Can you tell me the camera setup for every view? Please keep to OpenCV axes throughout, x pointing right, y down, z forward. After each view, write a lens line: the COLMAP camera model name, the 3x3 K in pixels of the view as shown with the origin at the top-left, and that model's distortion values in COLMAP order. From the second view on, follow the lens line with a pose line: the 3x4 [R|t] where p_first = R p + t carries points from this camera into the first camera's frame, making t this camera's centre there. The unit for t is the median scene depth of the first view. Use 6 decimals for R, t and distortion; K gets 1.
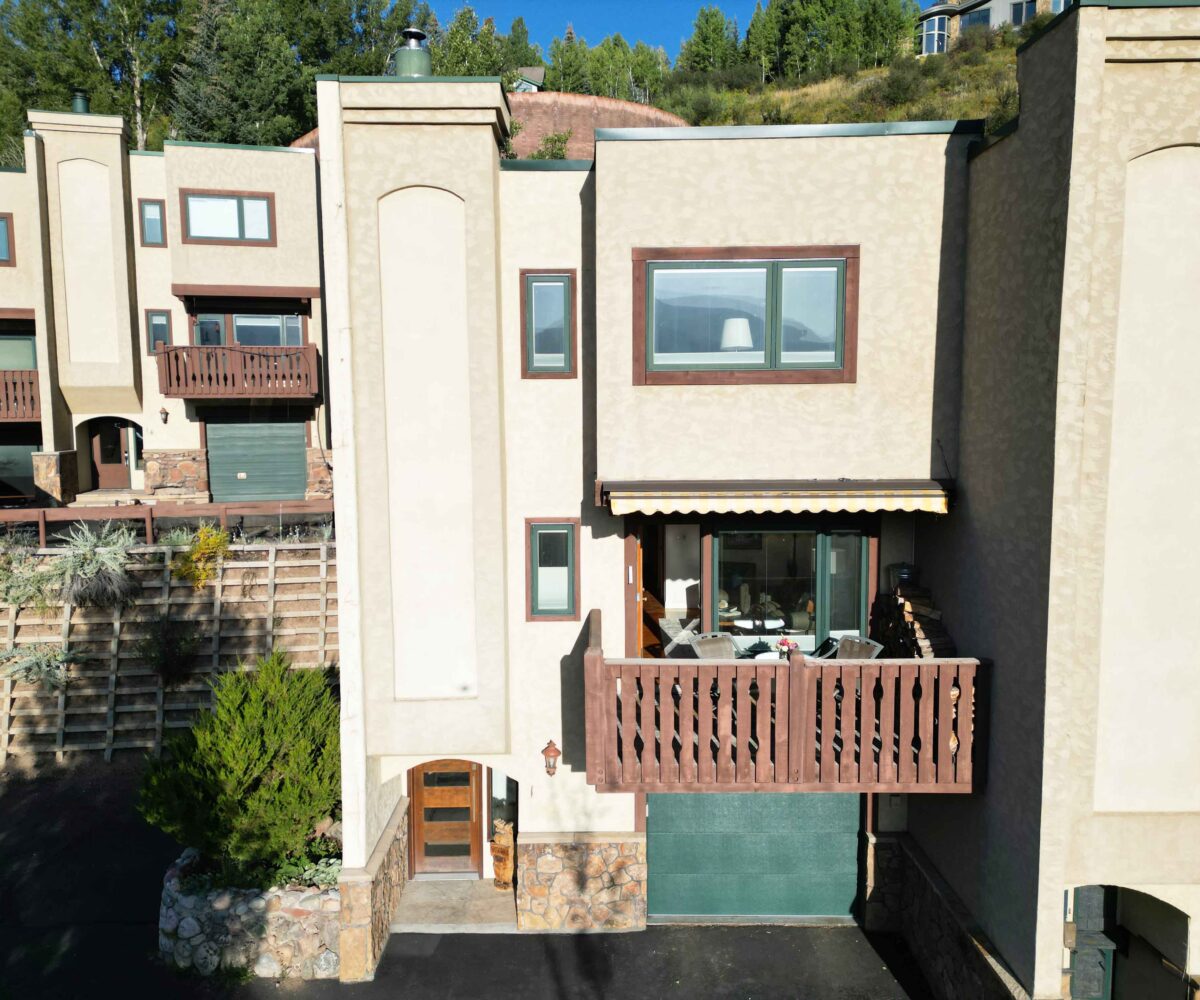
lens RADIAL K [[924.1, 0, 599.5], [0, 924.1, 501.5], [0, 0, 1]] dist [0.023613, -0.008119]
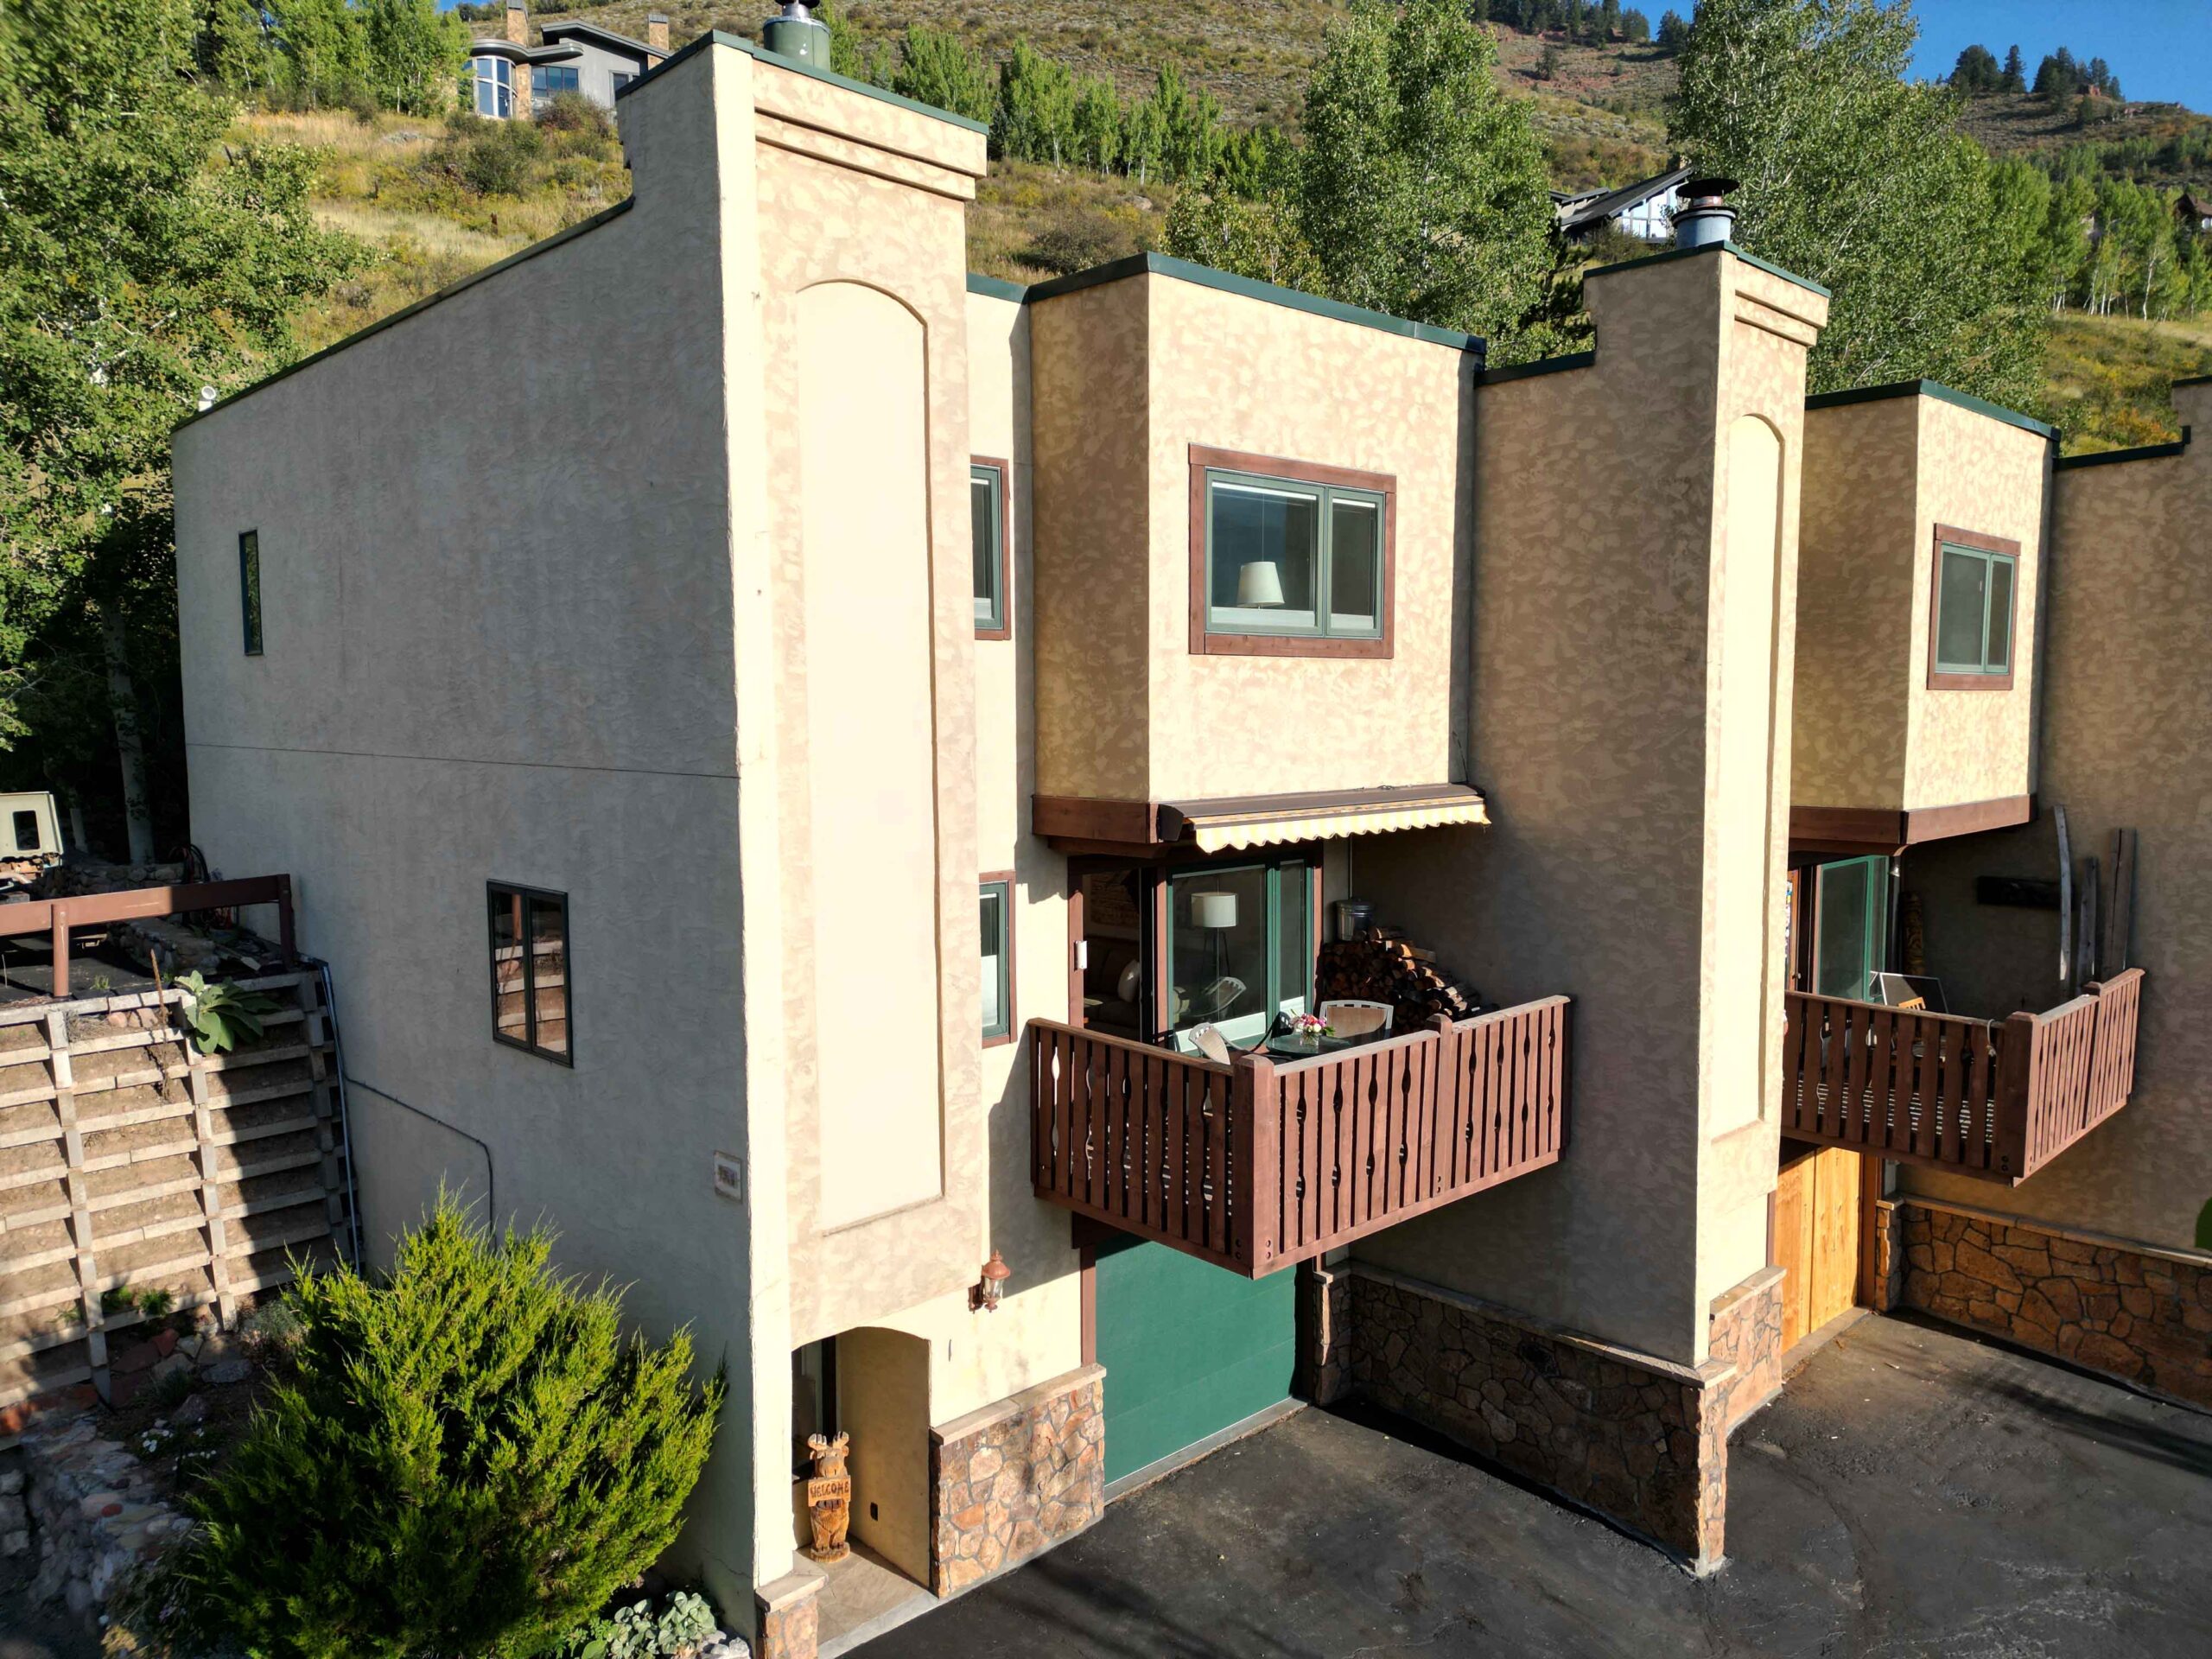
lens RADIAL K [[1535.5, 0, 1105.7], [0, 1535.5, 829.4], [0, 0, 1]] dist [0.012433, 0.004899]
pose [[0.723940, -0.054653, 0.687695, -0.659932], [0.068473, 0.997627, 0.007202, -0.012363], [-0.686456, 0.041875, 0.725964, 0.226277]]
